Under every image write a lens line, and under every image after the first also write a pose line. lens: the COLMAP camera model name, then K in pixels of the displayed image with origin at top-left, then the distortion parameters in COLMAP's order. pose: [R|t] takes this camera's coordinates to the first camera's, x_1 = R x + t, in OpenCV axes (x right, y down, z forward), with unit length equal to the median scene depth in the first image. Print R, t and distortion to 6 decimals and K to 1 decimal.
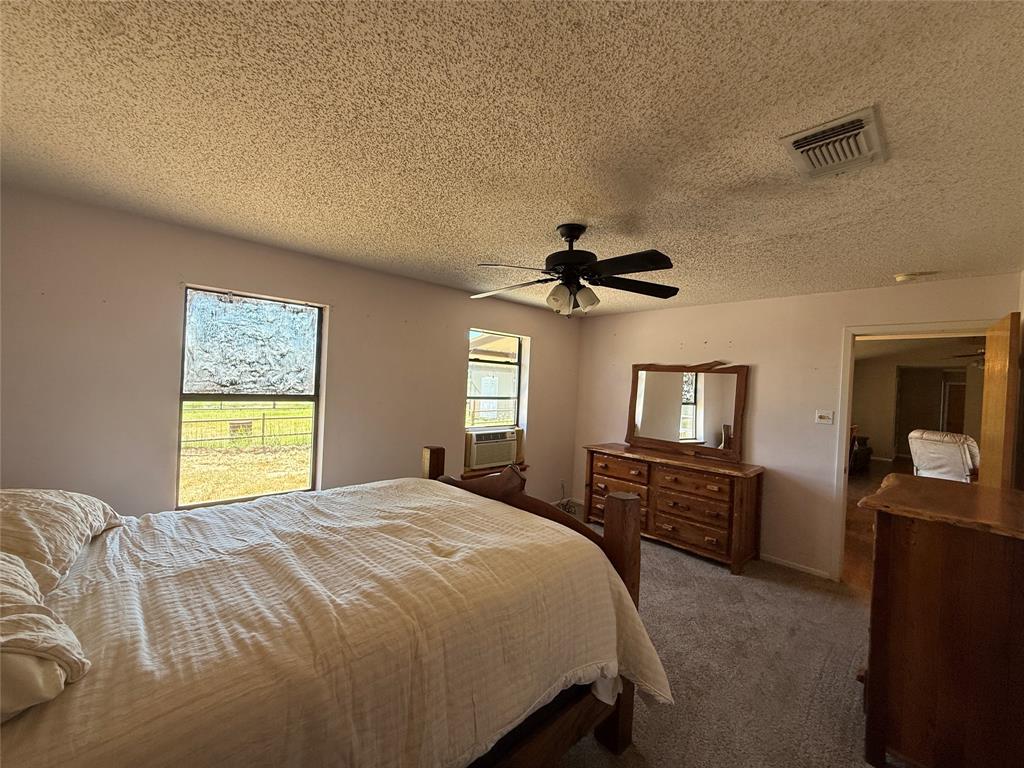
lens RADIAL K [[410.1, 0, 509.1], [0, 410.1, 385.0], [0, 0, 1]] dist [-0.000726, -0.000106]
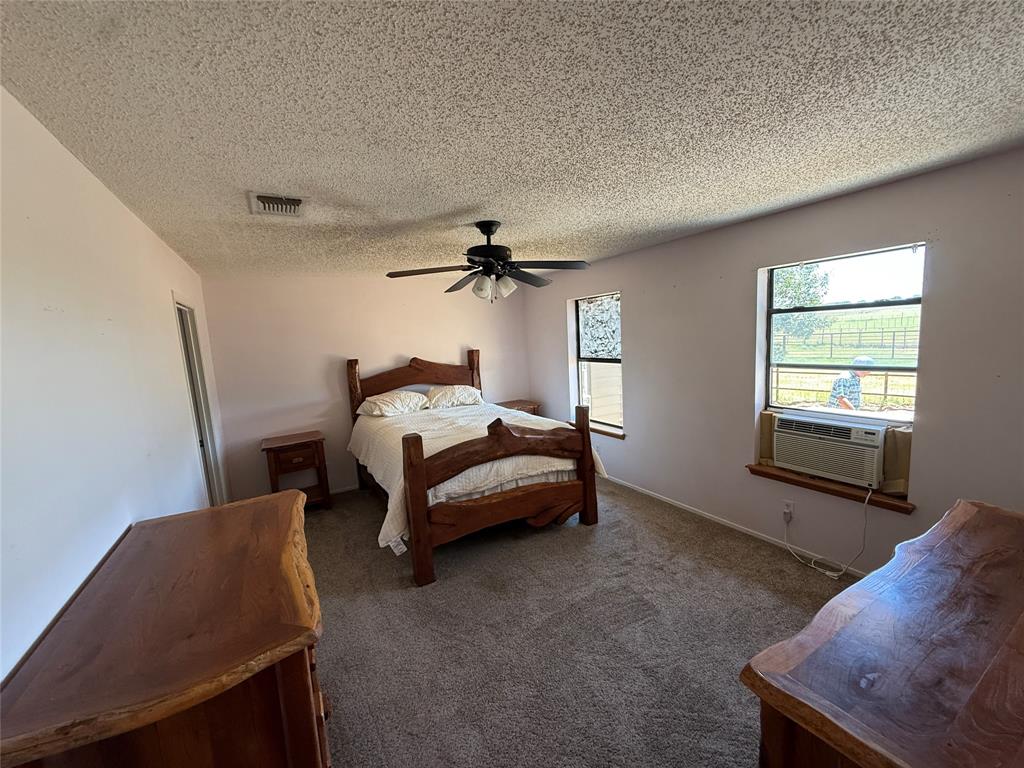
lens RADIAL K [[410.1, 0, 509.6], [0, 410.1, 385.0], [0, 0, 1]] dist [-0.000726, -0.000106]
pose [[-0.232379, 0.087799, -0.968654, 0.978599], [0.040094, 0.995935, 0.080654, -0.016491], [0.971799, -0.020095, -0.234954, 1.002375]]
